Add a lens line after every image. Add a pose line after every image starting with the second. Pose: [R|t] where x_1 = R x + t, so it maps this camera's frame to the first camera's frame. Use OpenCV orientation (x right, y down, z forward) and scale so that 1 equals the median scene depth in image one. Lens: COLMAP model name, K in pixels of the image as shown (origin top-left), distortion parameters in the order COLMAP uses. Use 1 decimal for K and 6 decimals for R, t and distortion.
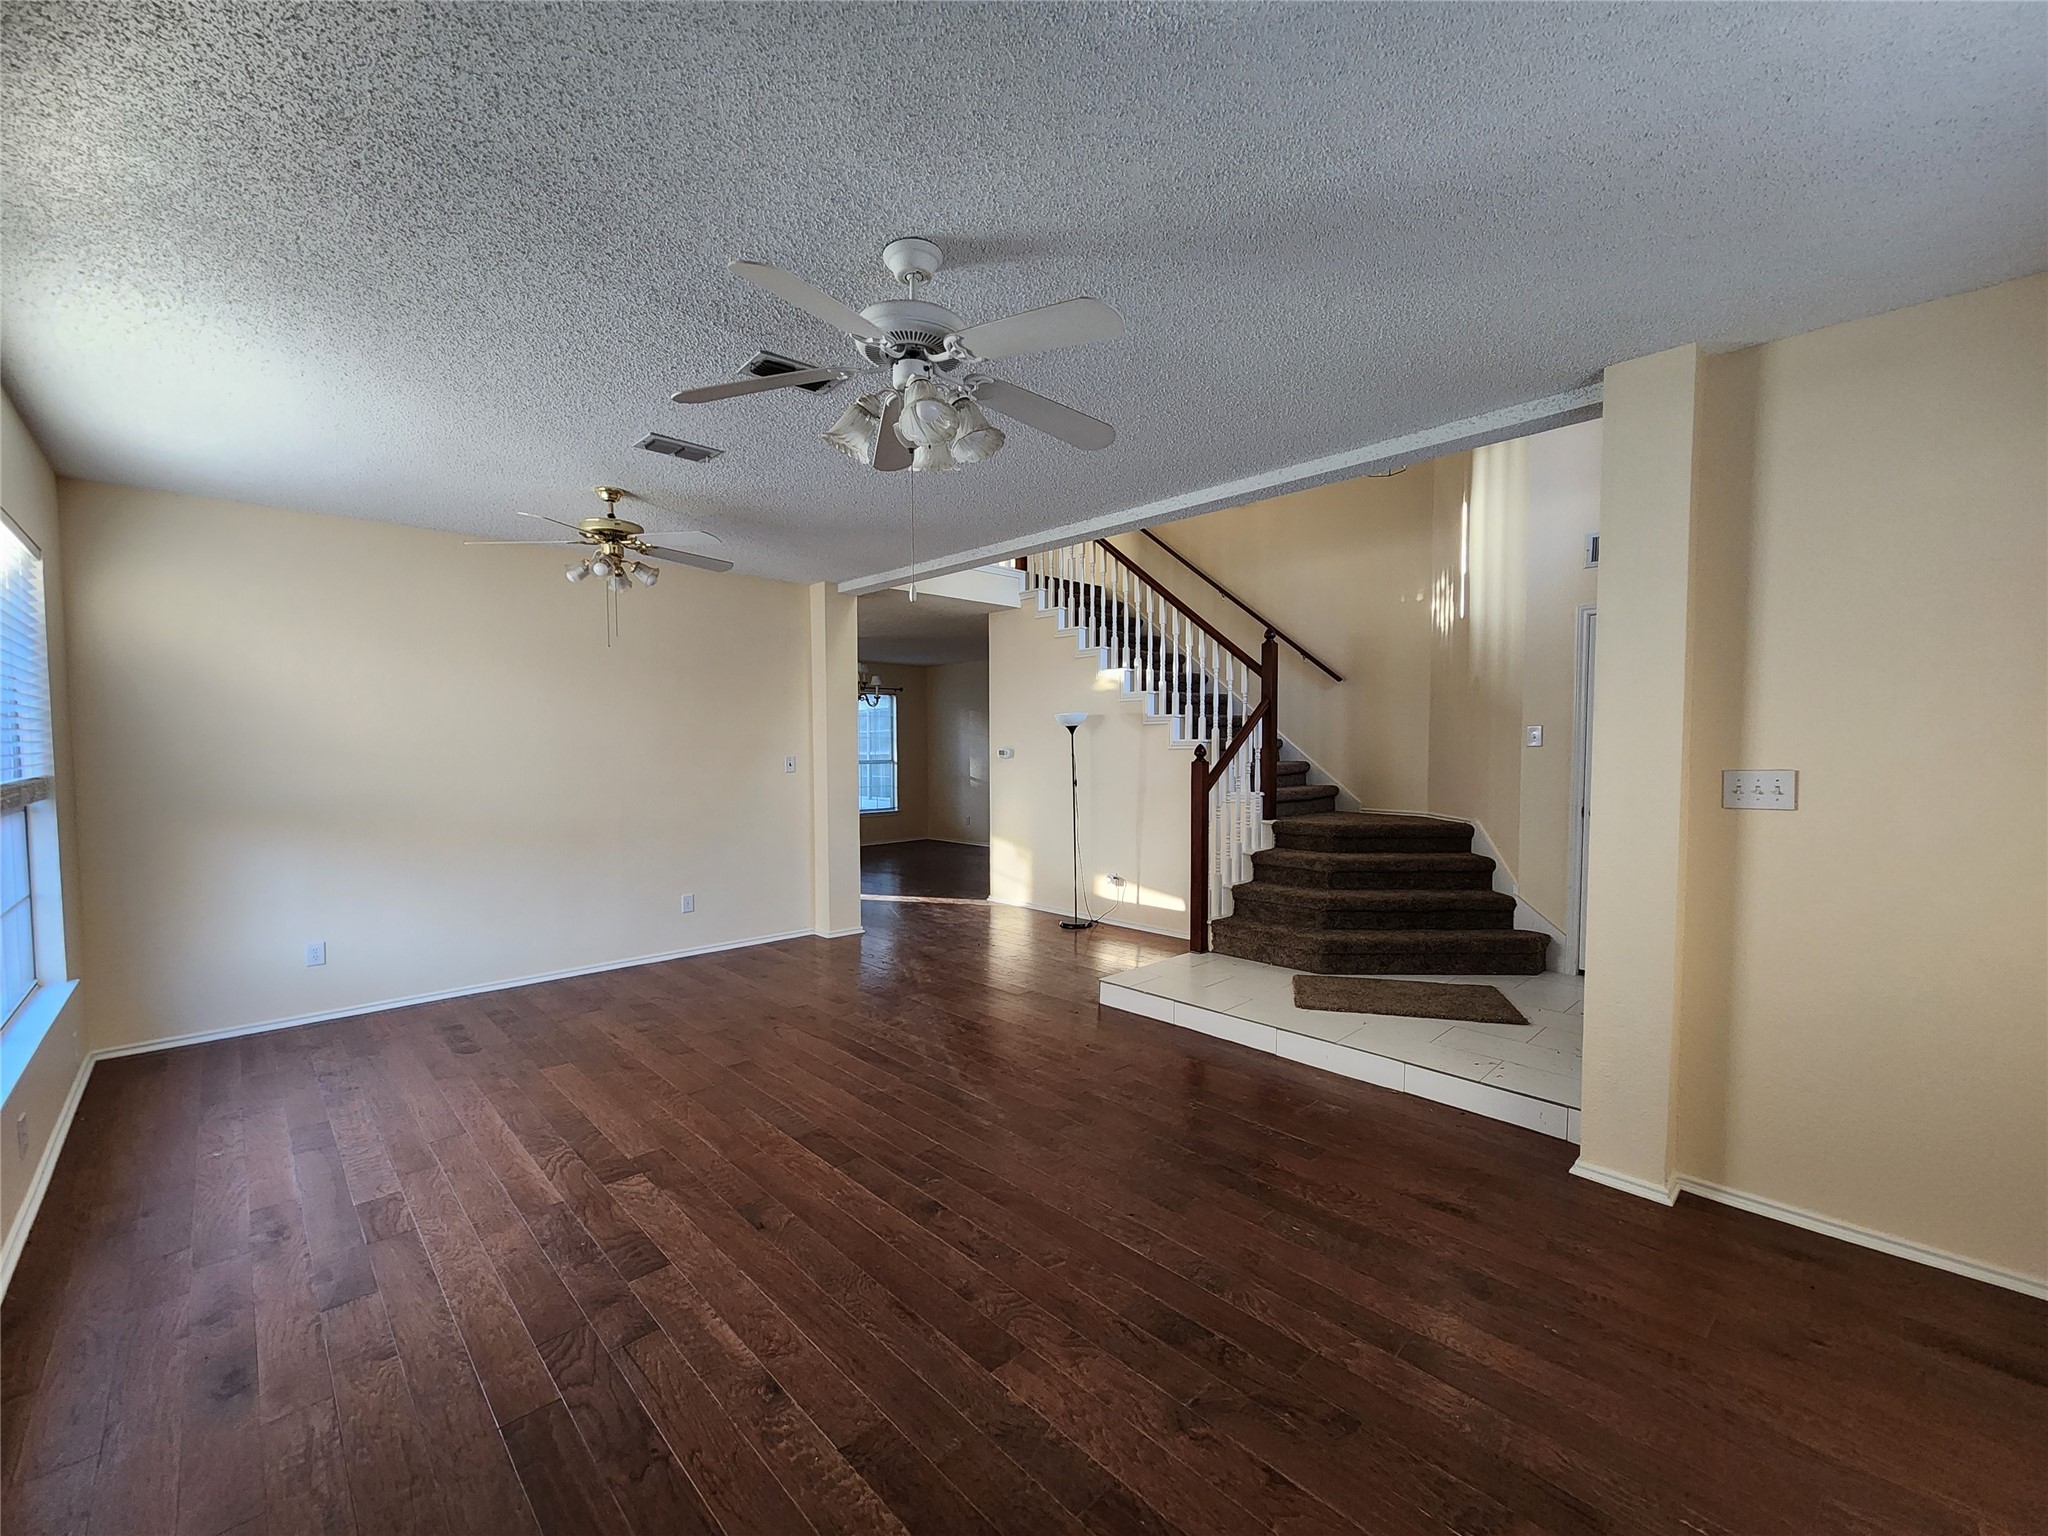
lens RADIAL K [[838.0, 0, 1022.9], [0, 838.0, 780.0], [0, 0, 1]] dist [0.002701, -0.002621]
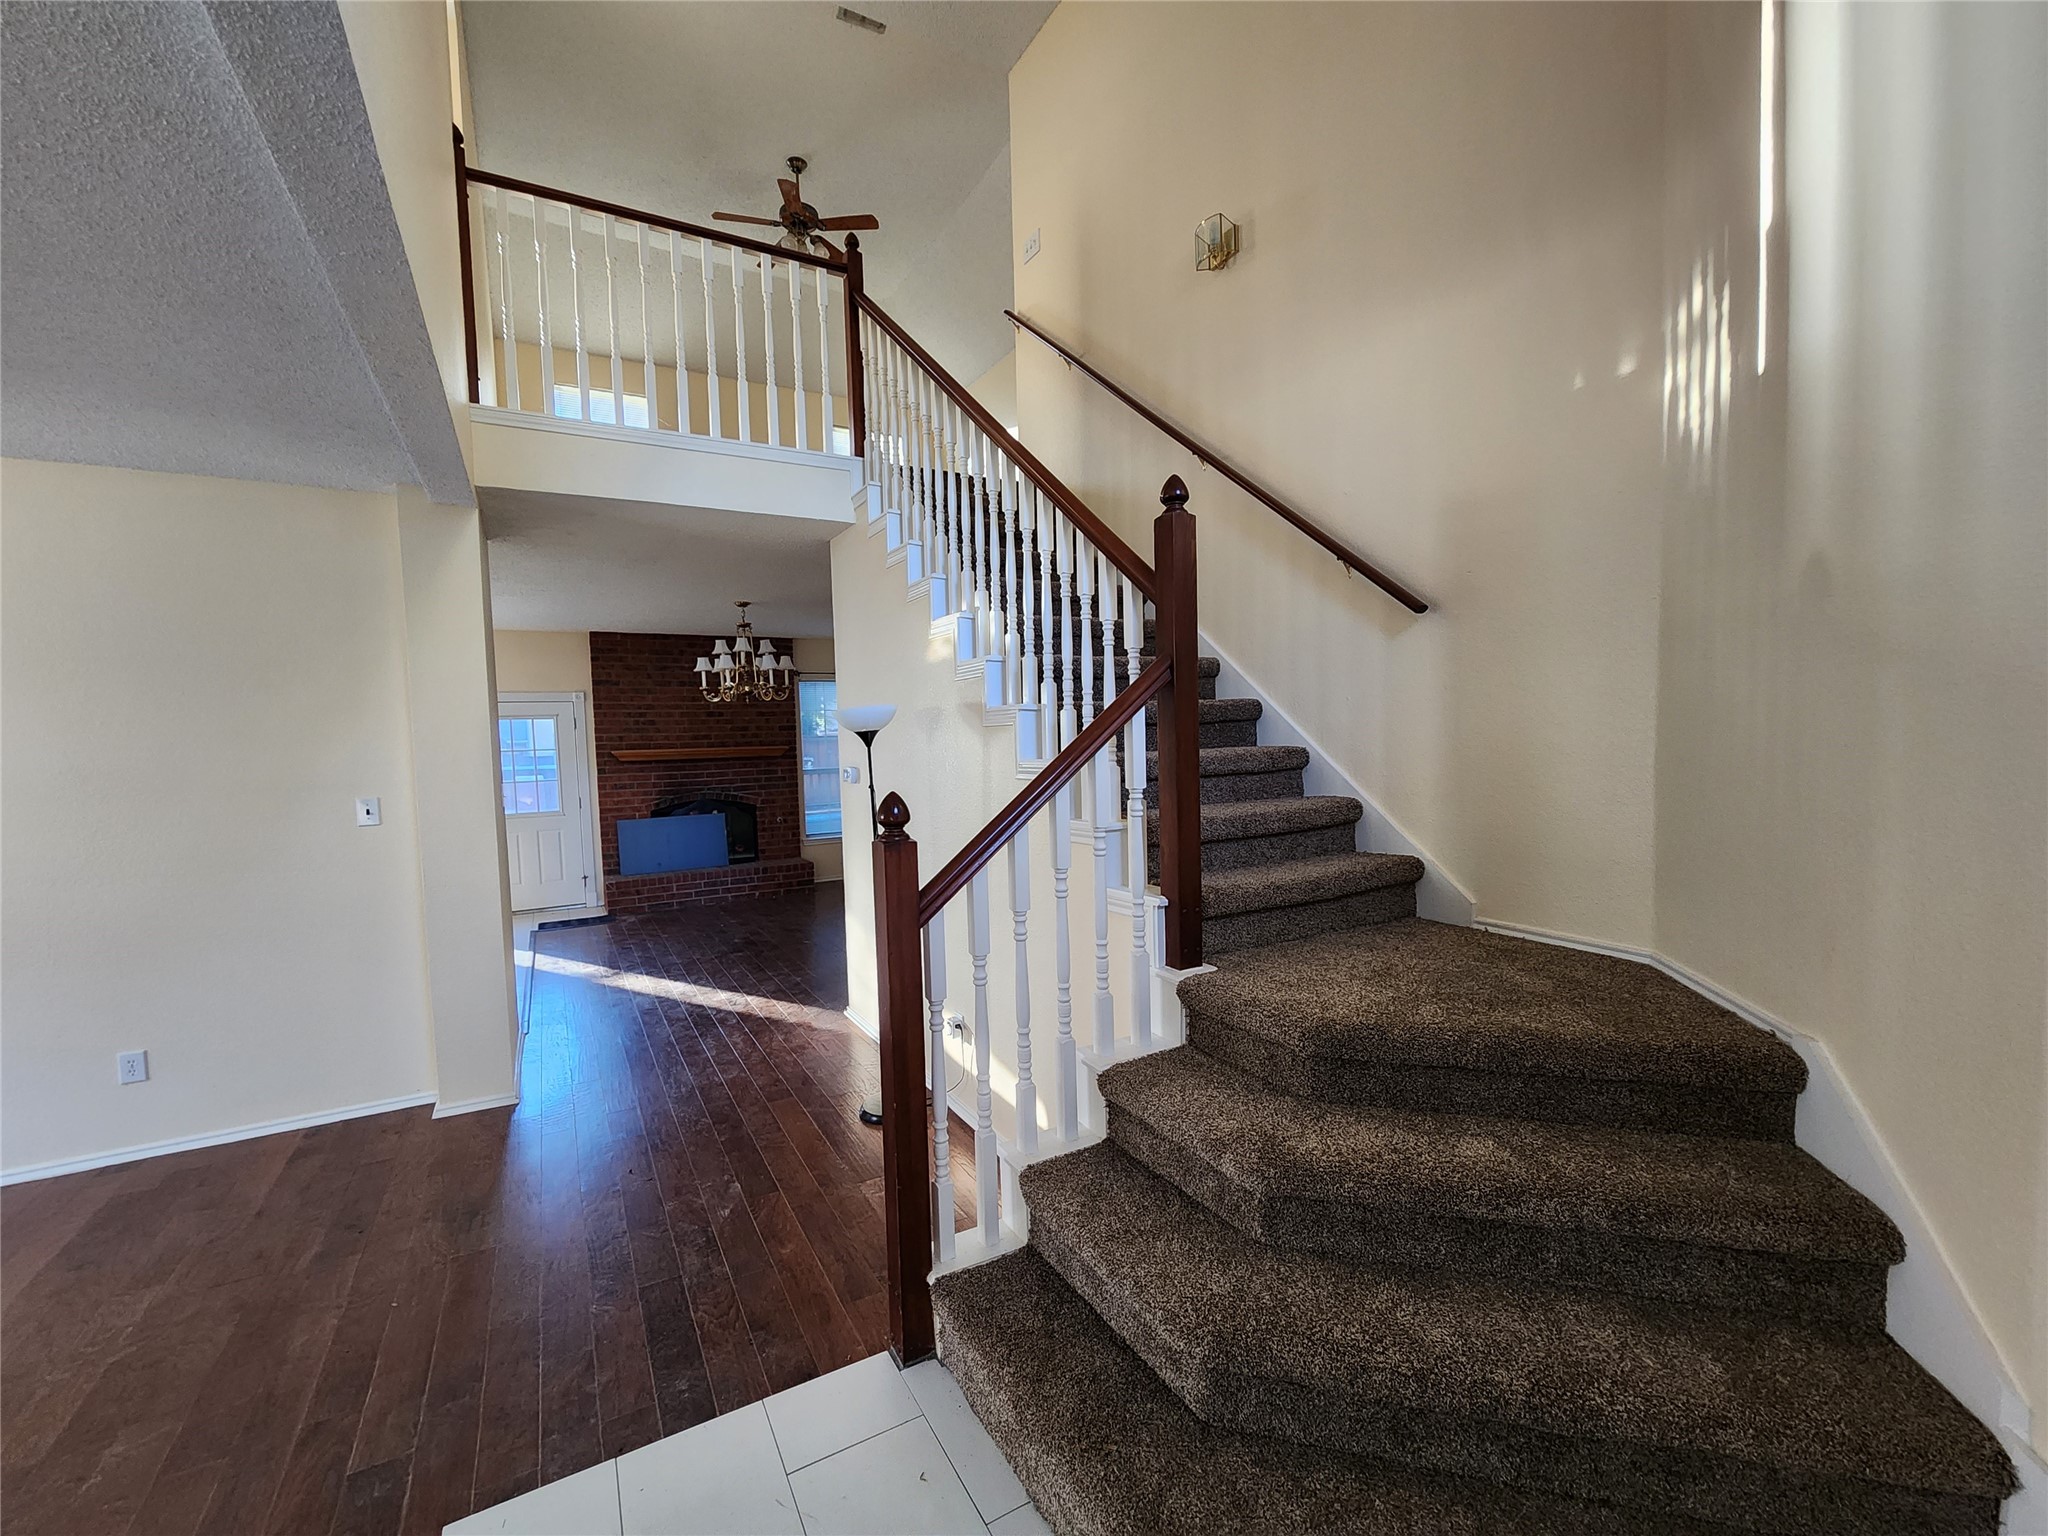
lens RADIAL K [[845.0, 0, 1017.8], [0, 845.0, 781.6], [0, 0, 1]] dist [0.002559, -0.002185]
pose [[0.969725, -0.006785, -0.244104, 0.315129], [0.011451, 0.999778, 0.017700, -0.047753], [0.243930, -0.019959, 0.969587, 0.594364]]
